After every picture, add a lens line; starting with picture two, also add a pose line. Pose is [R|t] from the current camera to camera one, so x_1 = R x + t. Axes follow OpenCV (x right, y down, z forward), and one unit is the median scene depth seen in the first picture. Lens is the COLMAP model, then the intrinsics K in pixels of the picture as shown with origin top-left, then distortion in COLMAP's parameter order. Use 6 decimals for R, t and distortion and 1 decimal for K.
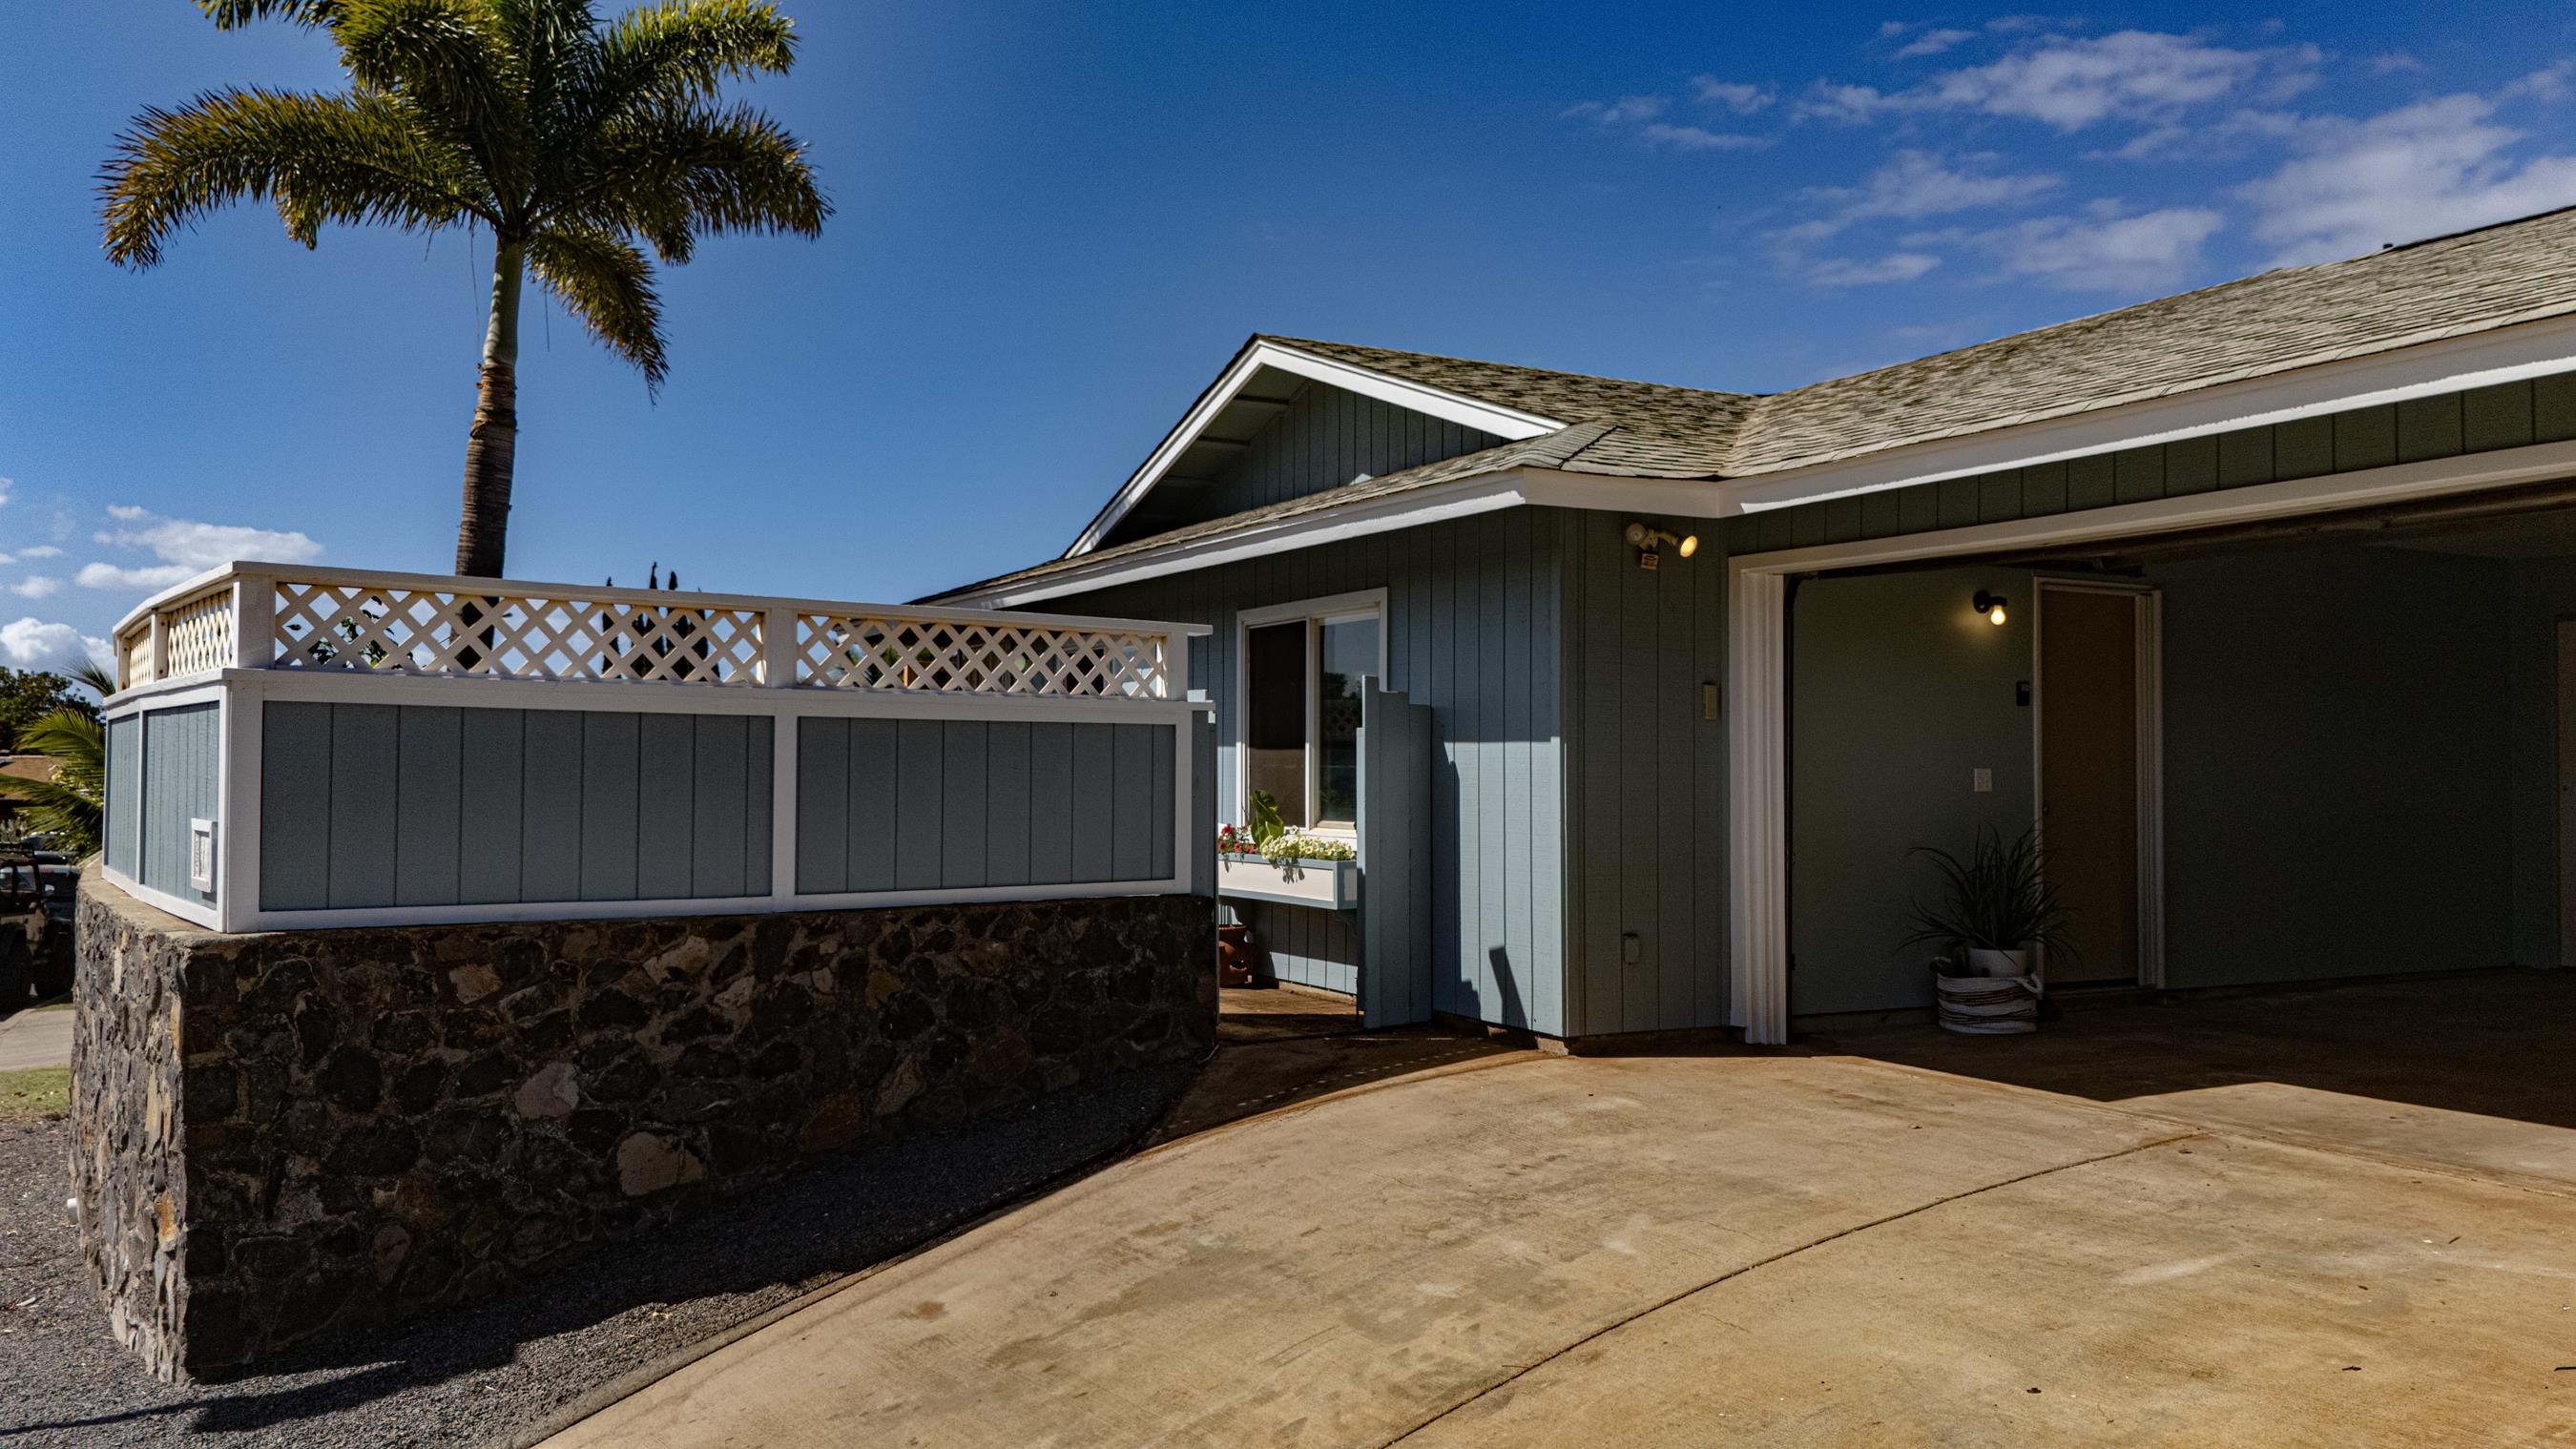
lens RADIAL K [[1890.7, 0, 1287.1], [0, 1890.7, 717.2], [0, 0, 1]] dist [0.036207, -0.003206]
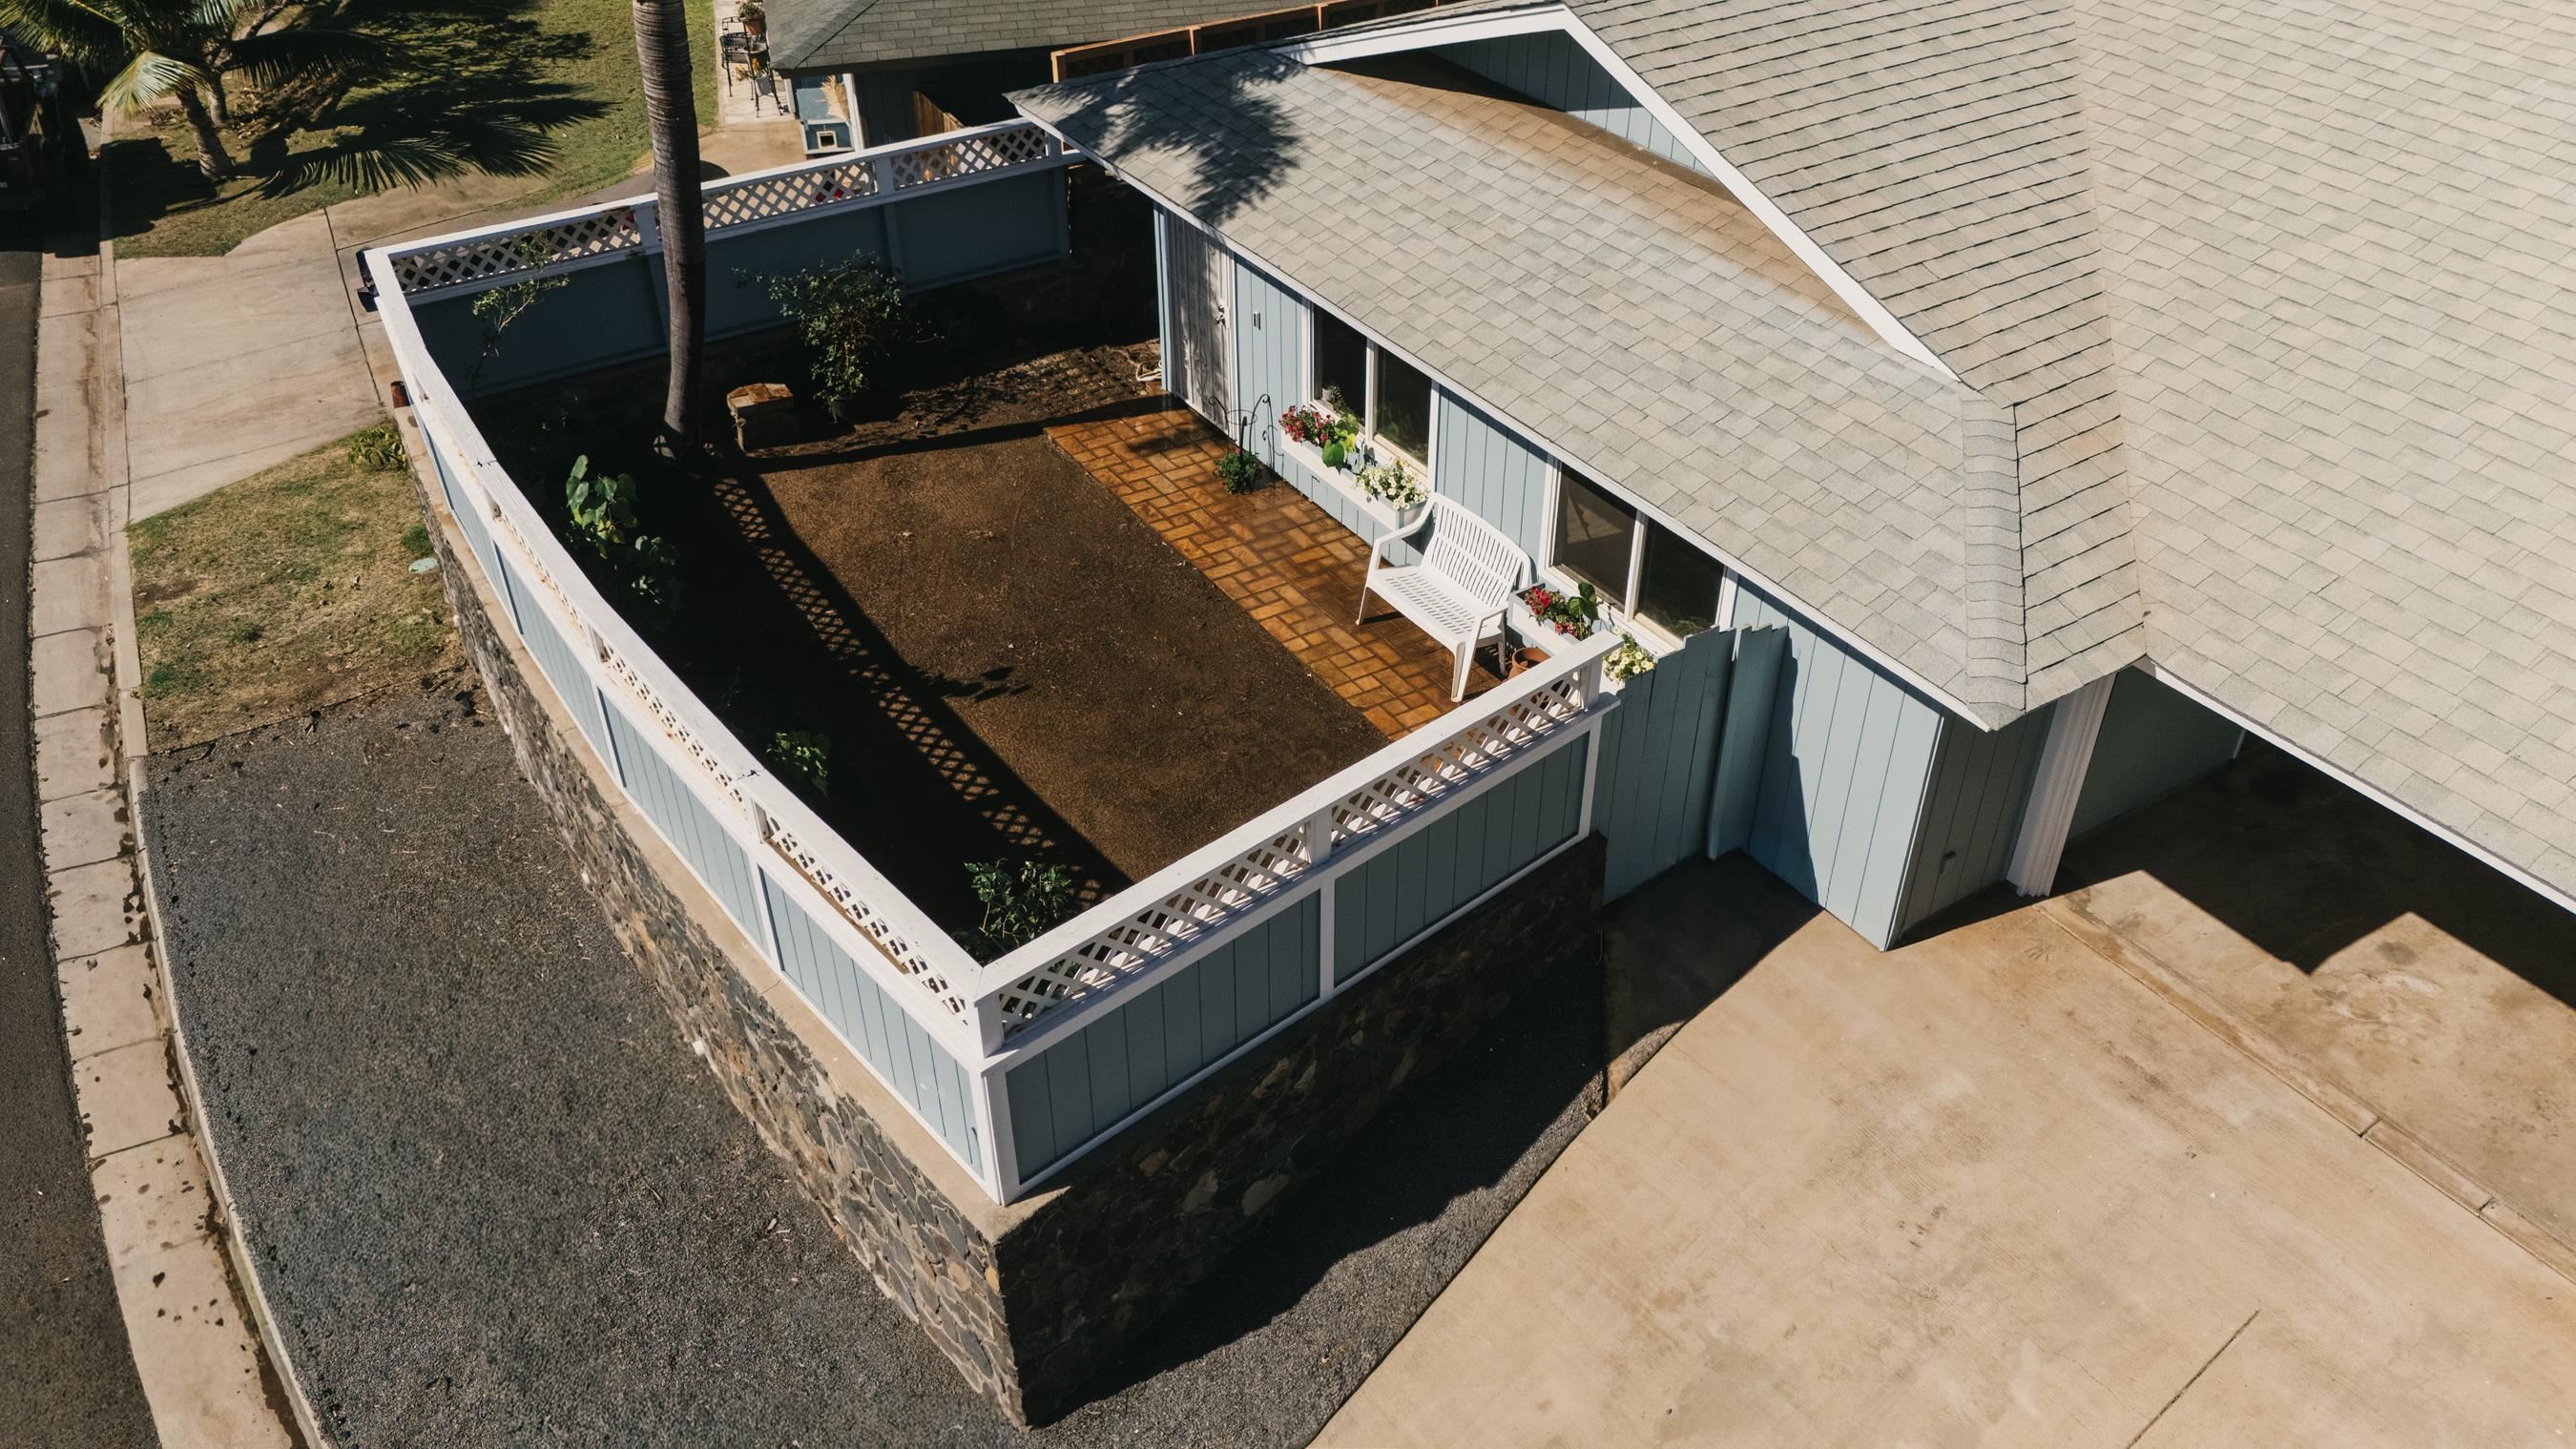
lens RADIAL K [[1872.2, 0, 1293.2], [0, 1872.2, 720.6], [0, 0, 1]] dist [0.115563, -0.137240]
pose [[0.997818, -0.044044, 0.049180, -0.367563], [0.004473, 0.788322, 0.615247, -0.873840], [-0.065868, -0.613684, 0.786799, 0.147575]]
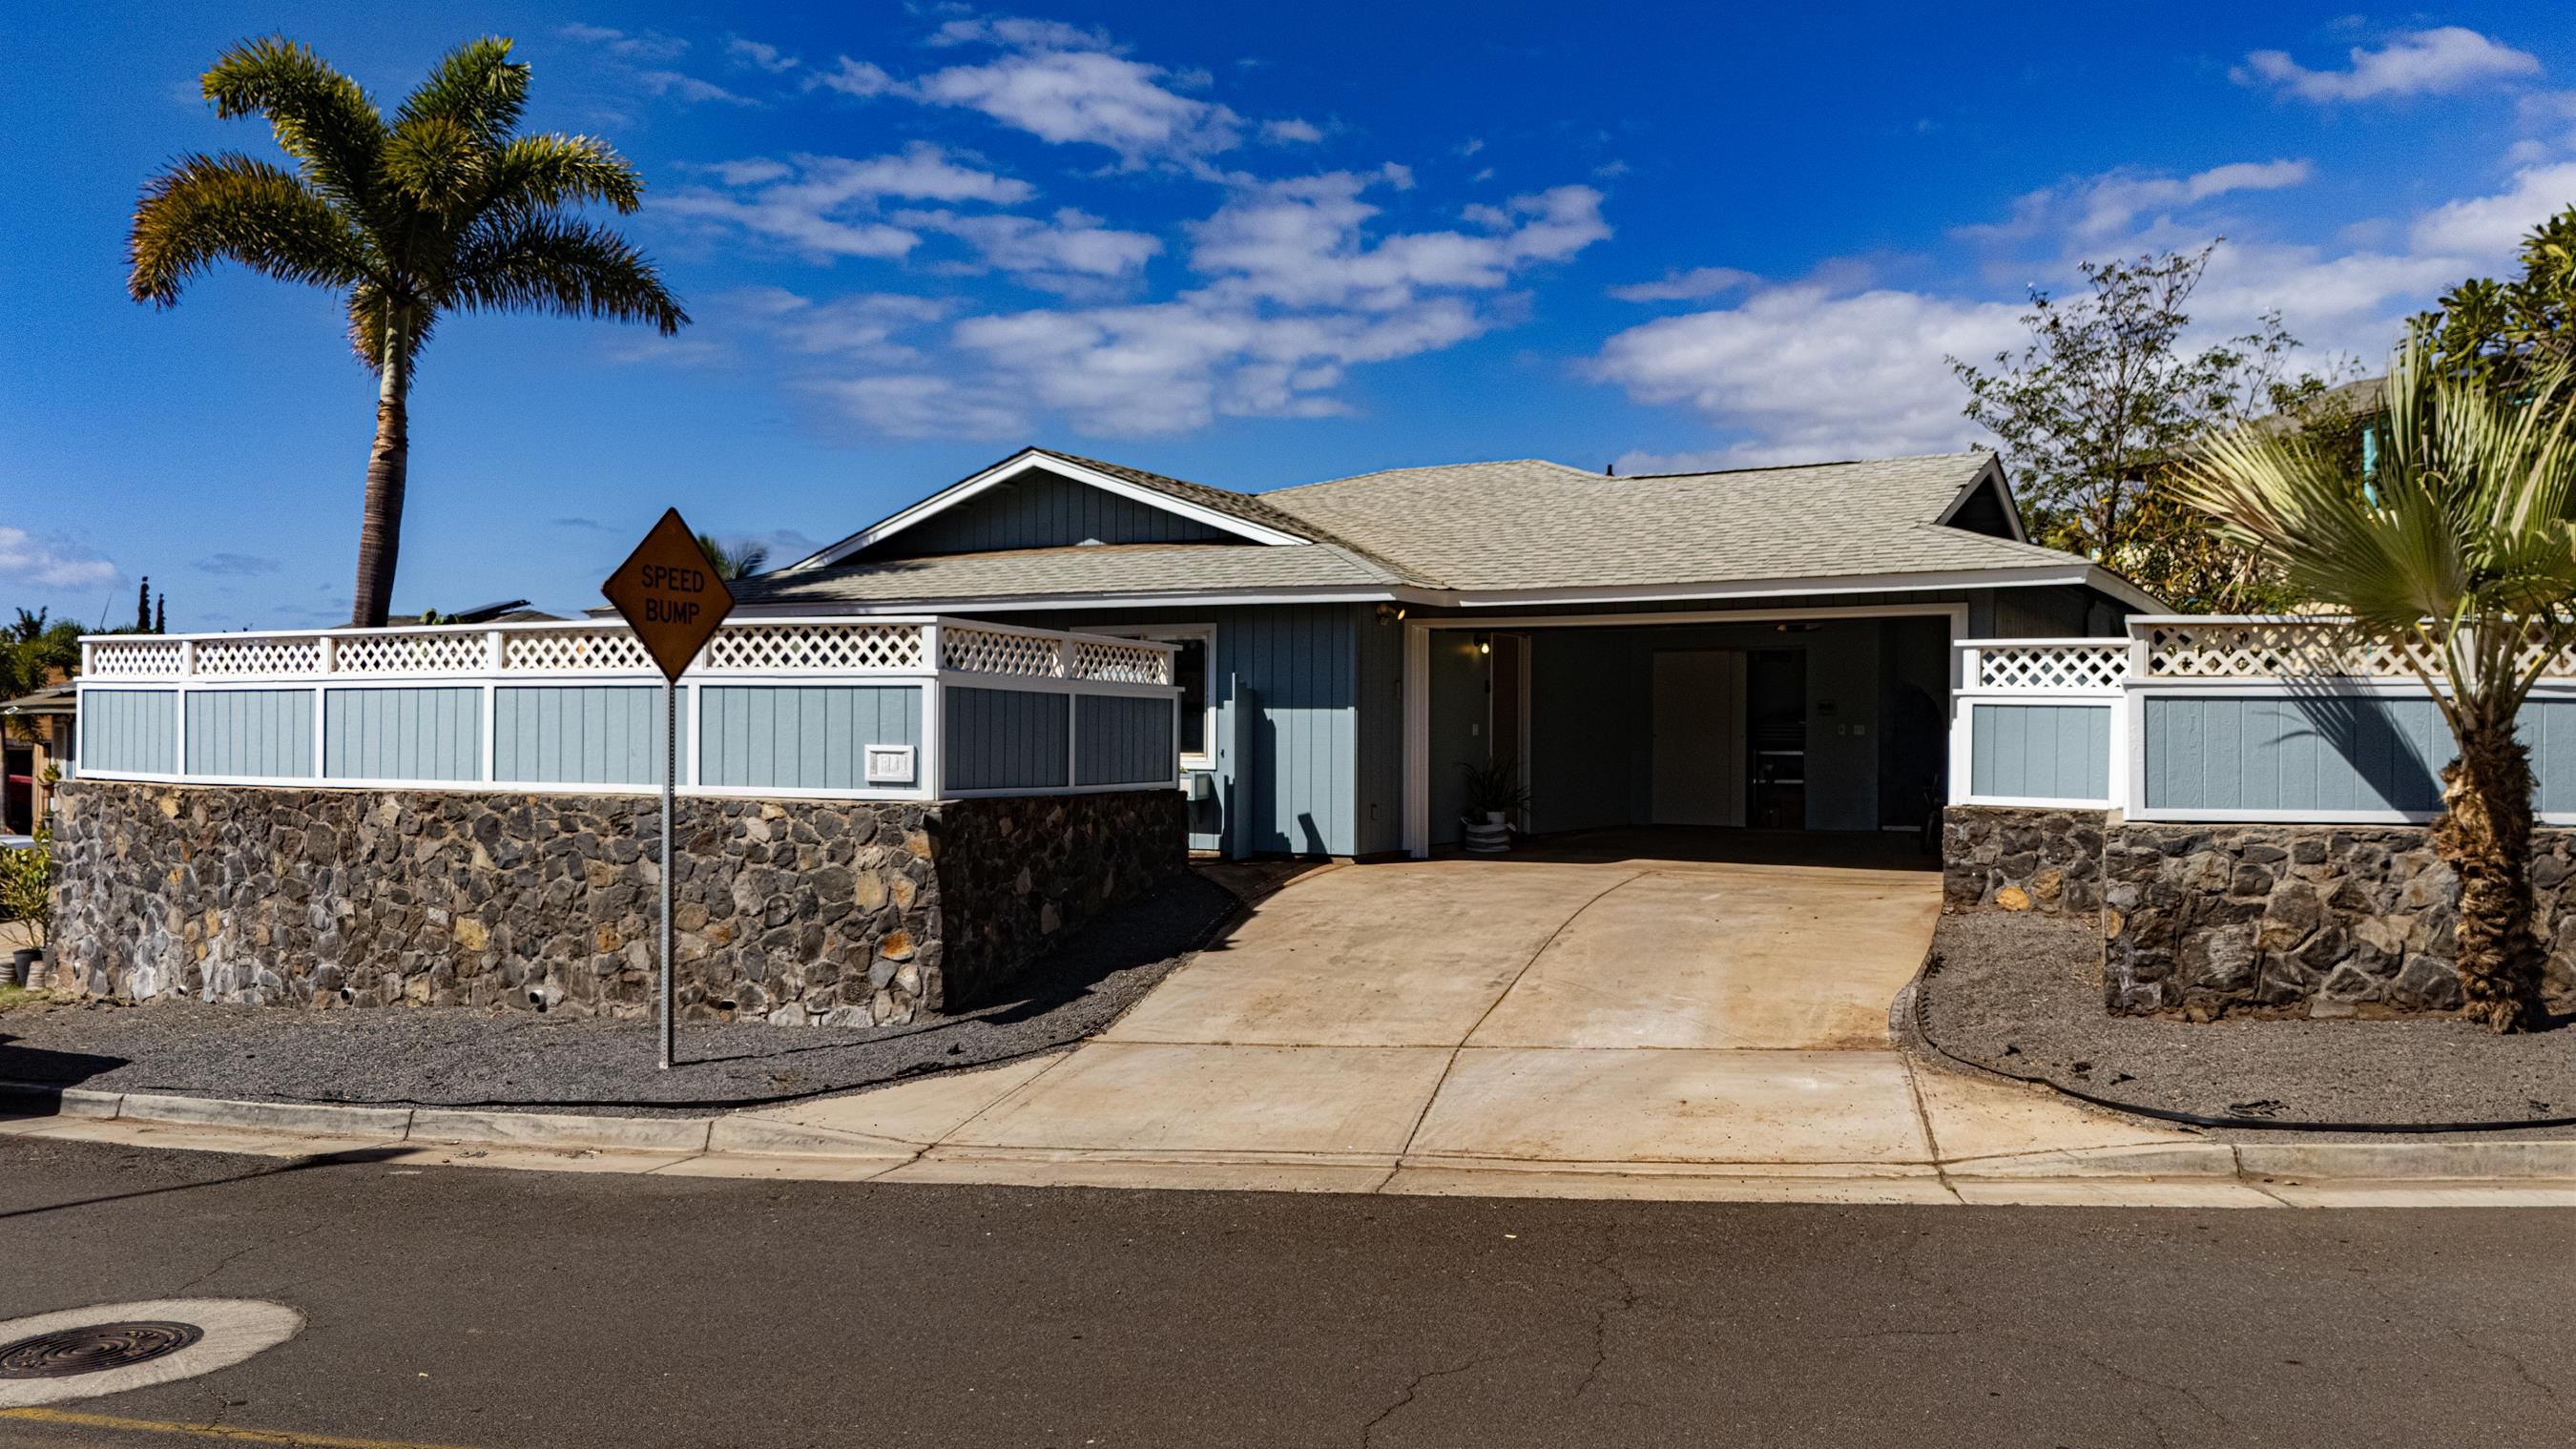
lens RADIAL K [[1872.2, 0, 1293.2], [0, 1872.2, 720.6], [0, 0, 1]] dist [0.115563, -0.137240]
pose [[0.855992, 0.005962, 0.516955, -1.152225], [-0.020764, 0.999523, 0.022855, -0.023980], [-0.516573, -0.030298, 0.855707, -0.826296]]
